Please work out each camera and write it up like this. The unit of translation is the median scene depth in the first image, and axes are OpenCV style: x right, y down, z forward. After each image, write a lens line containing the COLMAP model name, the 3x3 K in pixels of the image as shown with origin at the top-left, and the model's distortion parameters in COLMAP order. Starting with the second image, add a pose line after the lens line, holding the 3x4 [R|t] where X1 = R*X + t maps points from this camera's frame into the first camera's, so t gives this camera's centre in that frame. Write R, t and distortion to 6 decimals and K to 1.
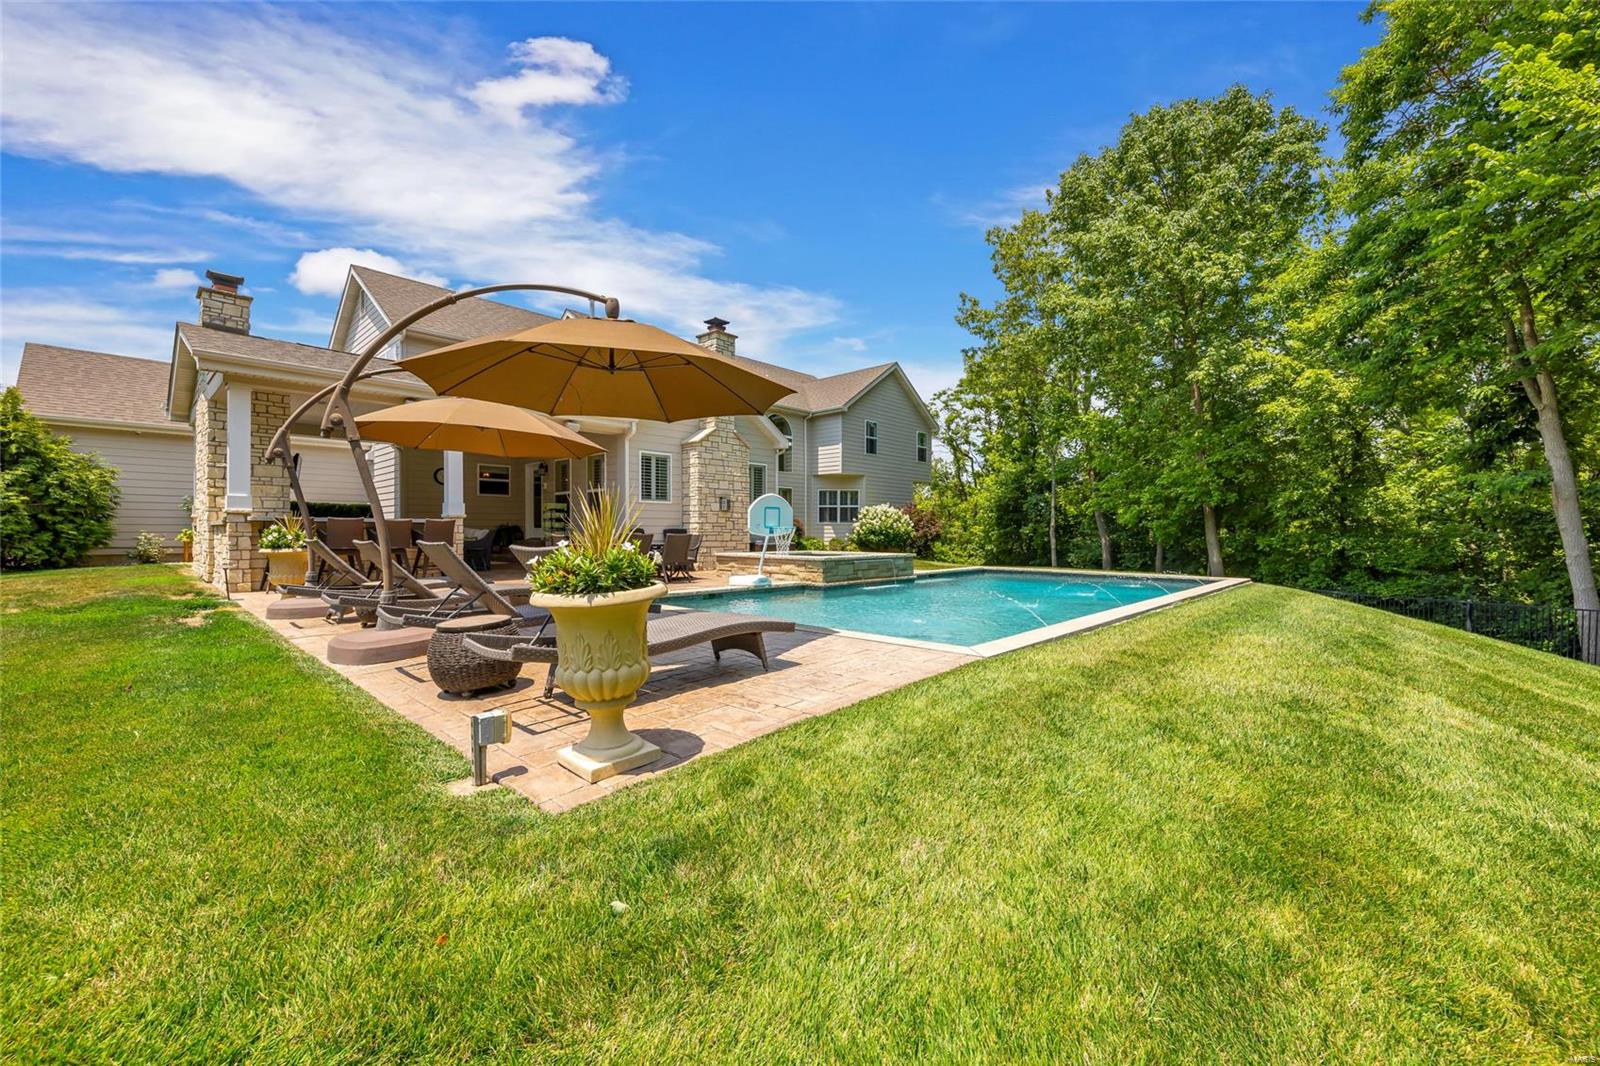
lens RADIAL K [[631.4, 0, 803.0], [0, 631.4, 533.2], [0, 0, 1]] dist [0.002208, -0.000019]
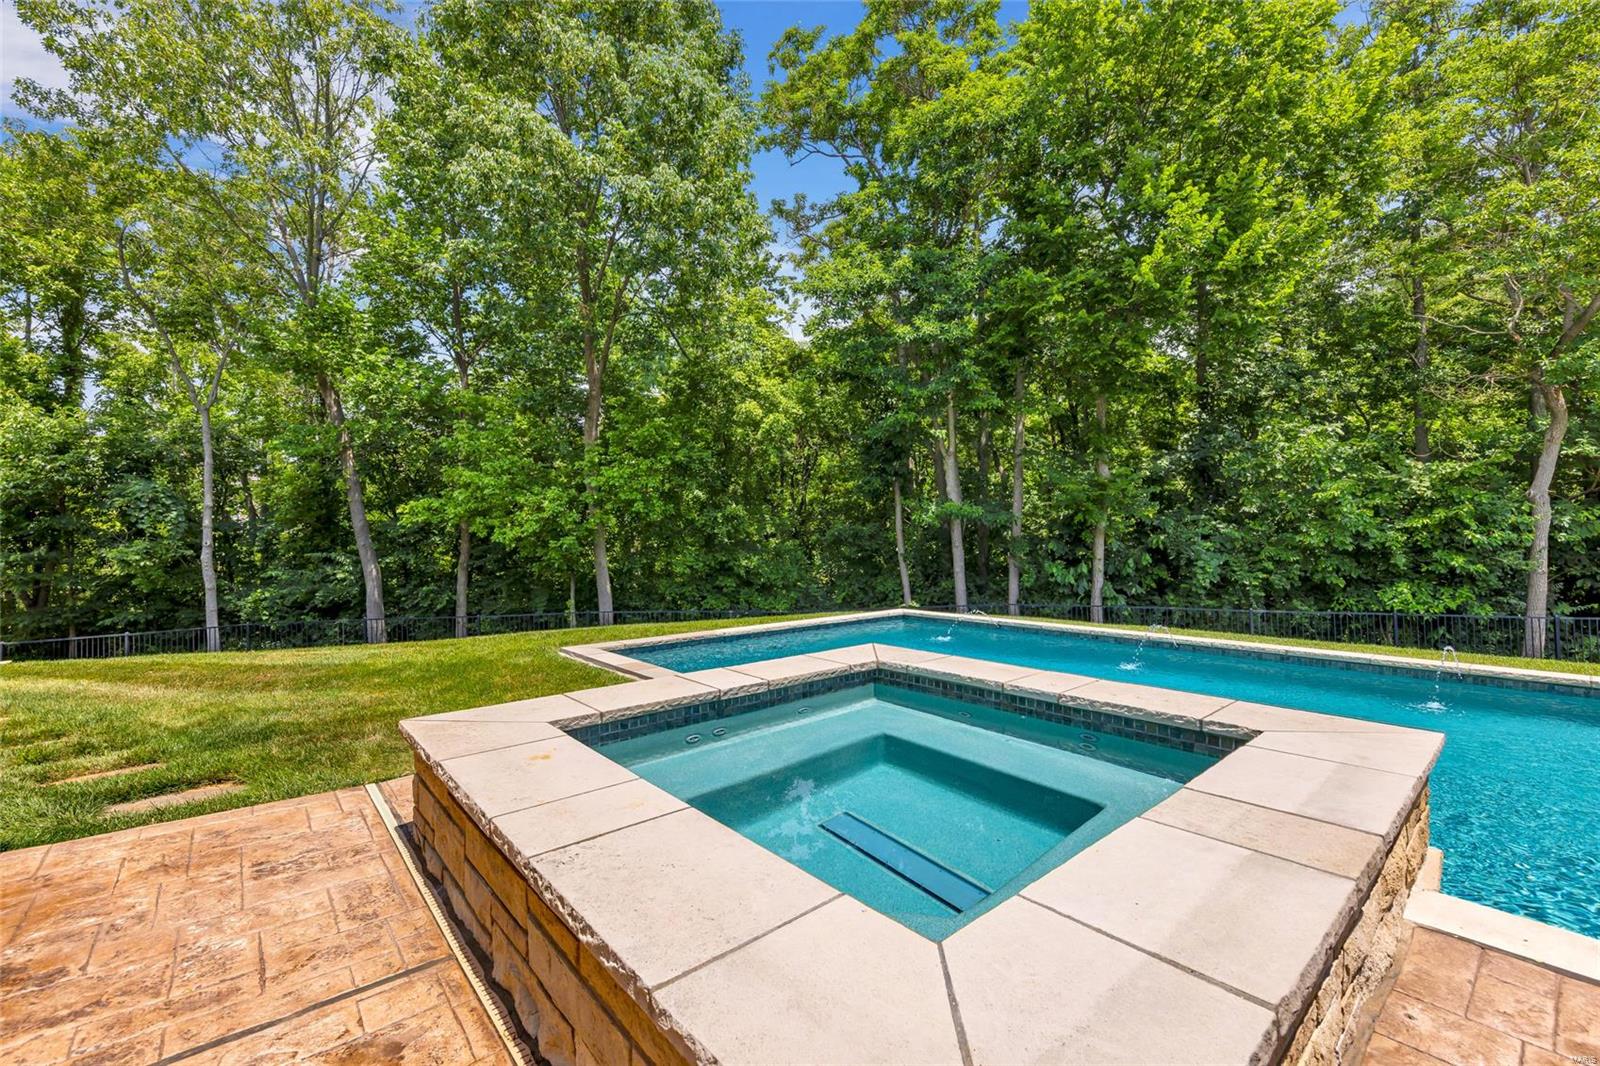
lens RADIAL K [[653.3, 0, 799.1], [0, 653.3, 539.7], [0, 0, 1]] dist [0.001027, 0.000256]
pose [[0.105336, -0.007603, 0.994408, -0.297485], [0.012780, 0.999899, 0.006291, -0.045140], [-0.994355, 0.012046, 0.105423, 1.684956]]
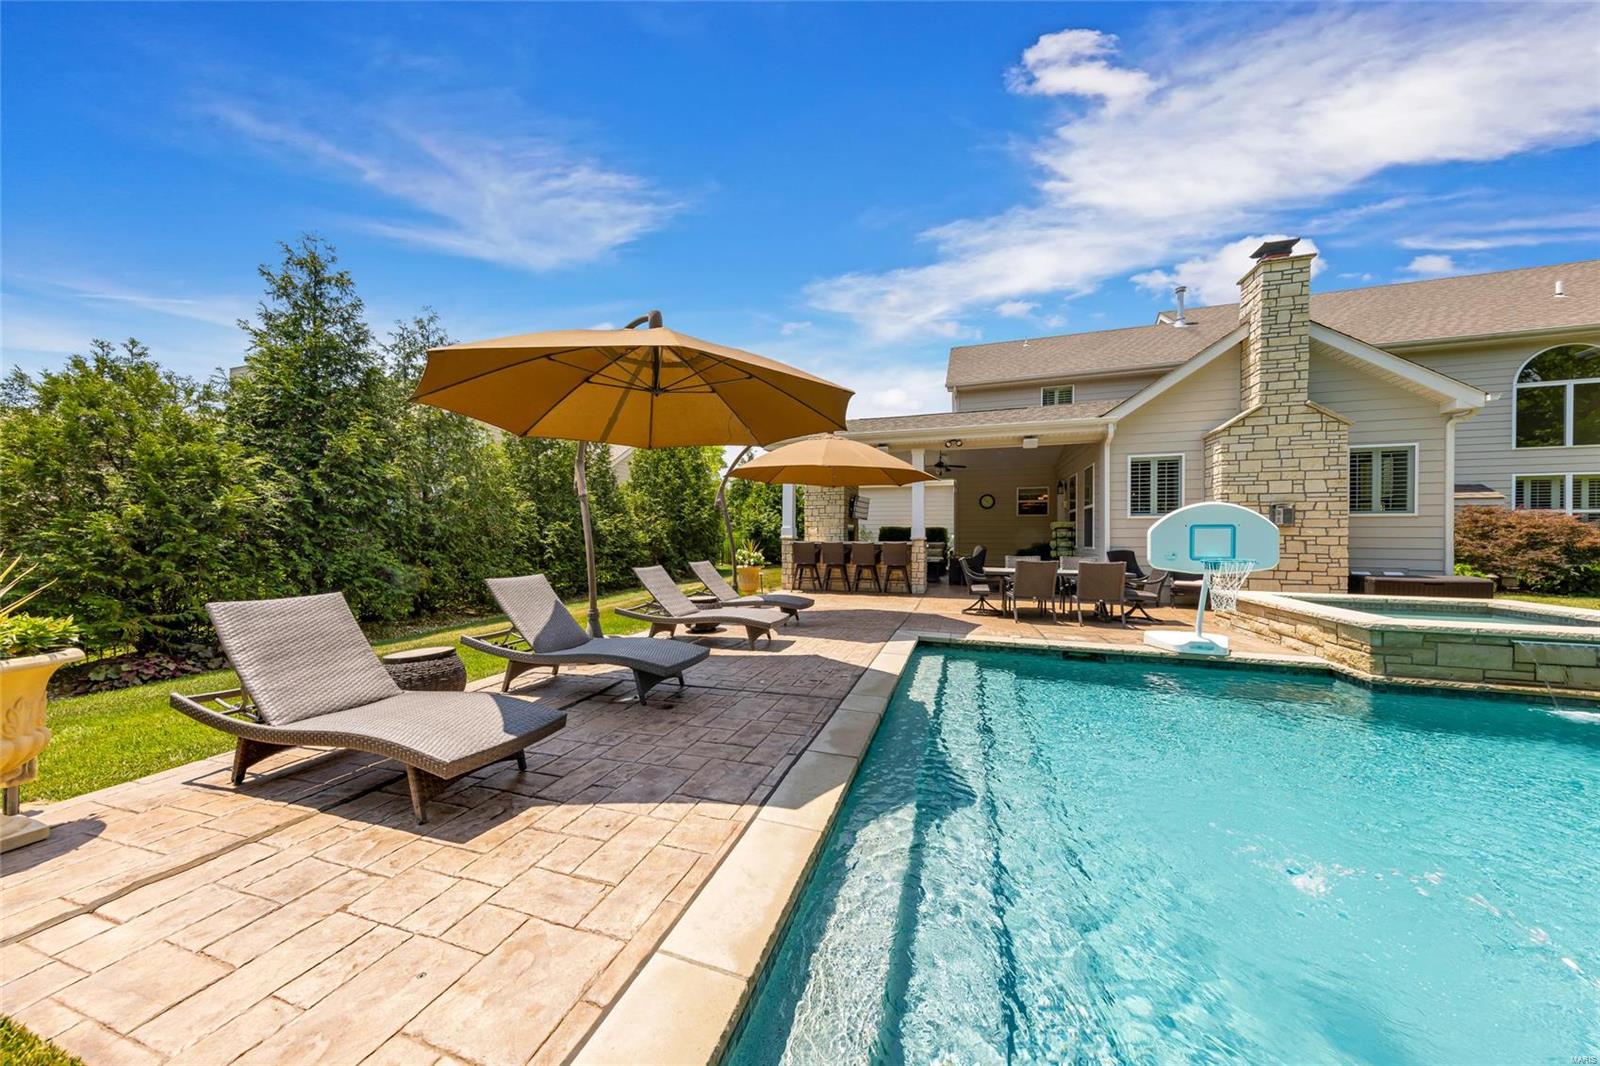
lens RADIAL K [[500.5, 0, 791.9], [0, 500.5, 540.4], [0, 0, 1]] dist [0.000941, 0.000022]
pose [[0.402169, 0.003466, -0.915559, 0.289597], [-0.006079, 0.999981, 0.001115, -0.032767], [0.915545, 0.005118, 0.402182, 0.598113]]
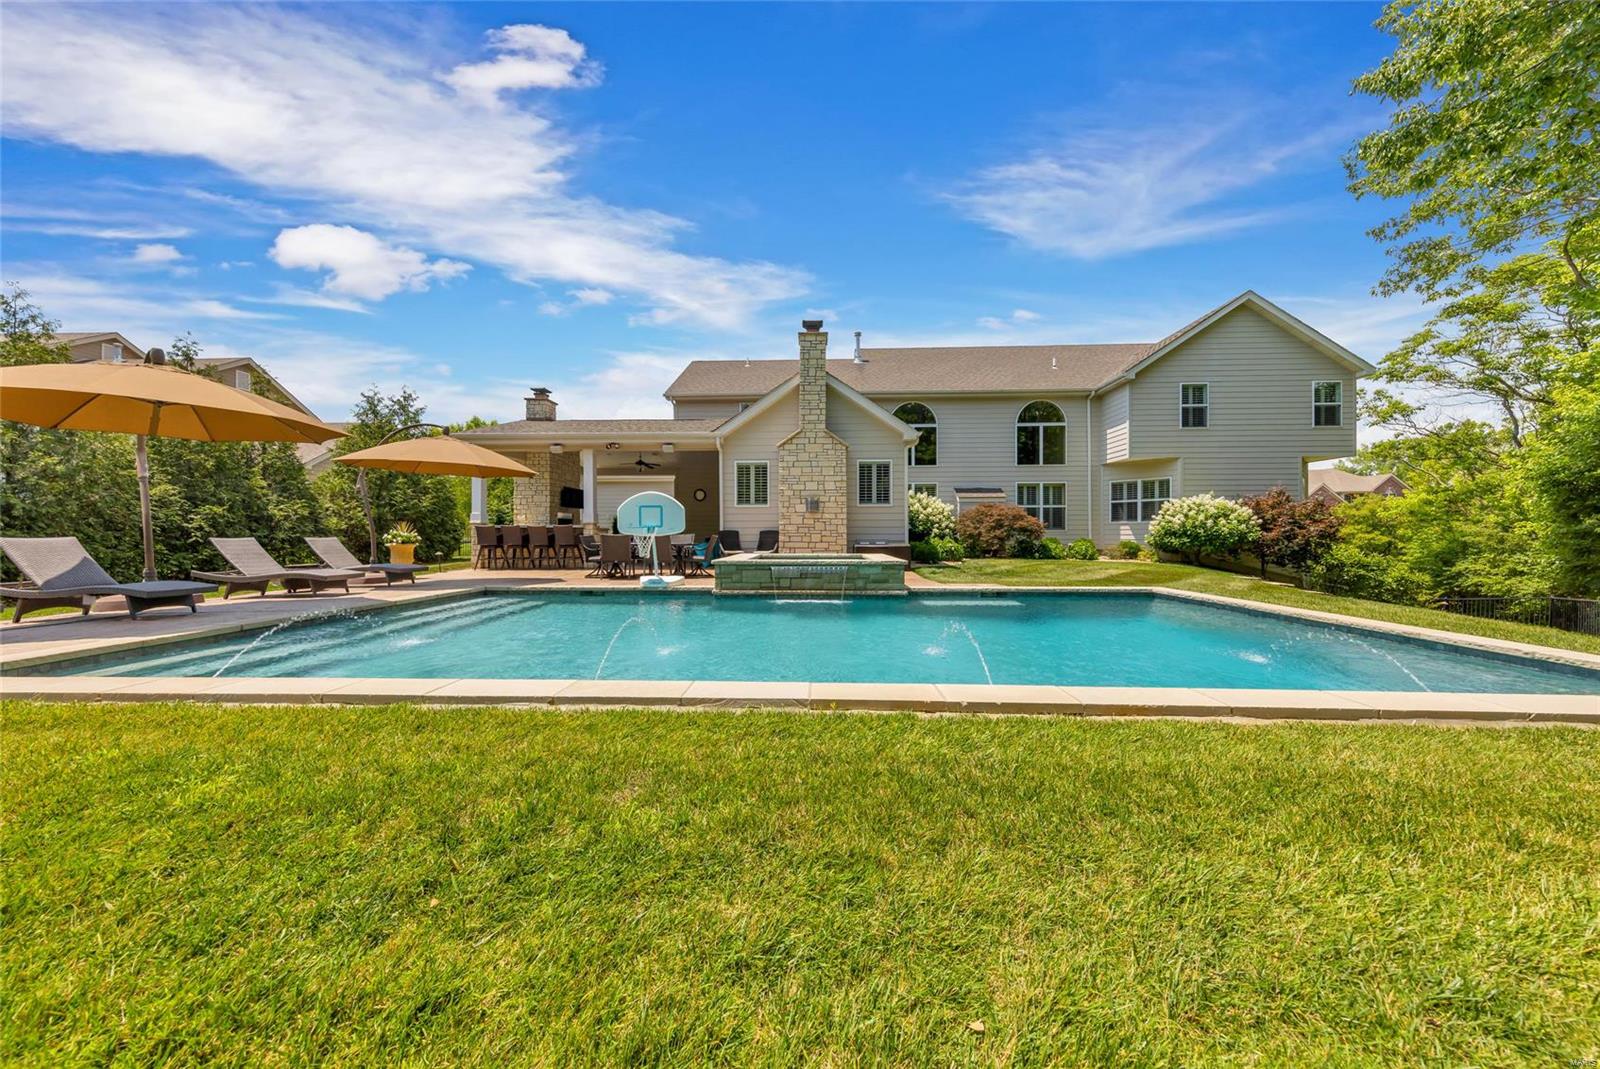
lens RADIAL K [[510.2, 0, 796.9], [0, 510.2, 537.0], [0, 0, 1]] dist [0.001140, -0.000052]
pose [[0.649478, -0.000888, -0.760380, 0.895596], [0.001004, 0.999999, -0.000310, 0.008508], [0.760379, -0.000562, 0.649479, 0.876614]]
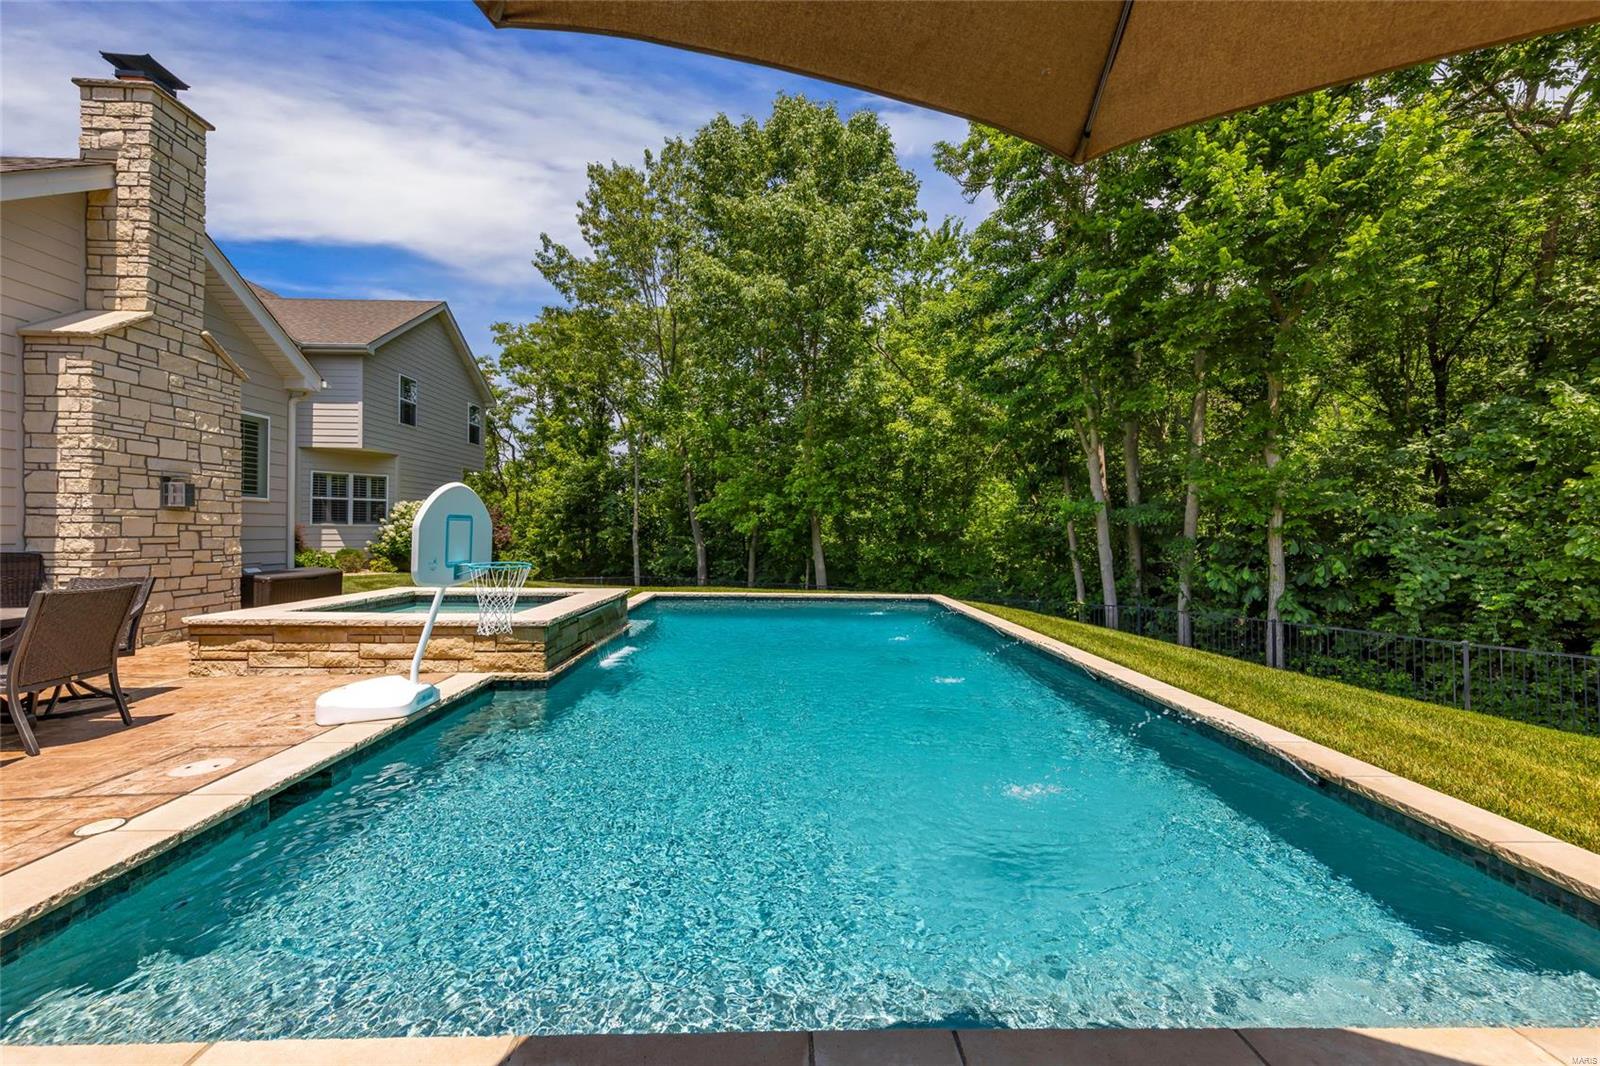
lens RADIAL K [[626.4, 0, 801.7], [0, 626.4, 531.1], [0, 0, 1]] dist [0.001266, 0.000447]
pose [[0.709566, 0.004194, 0.704626, -0.233064], [-0.005892, 0.999983, -0.000018, -0.042411], [-0.704614, -0.004139, 0.709578, 0.729824]]
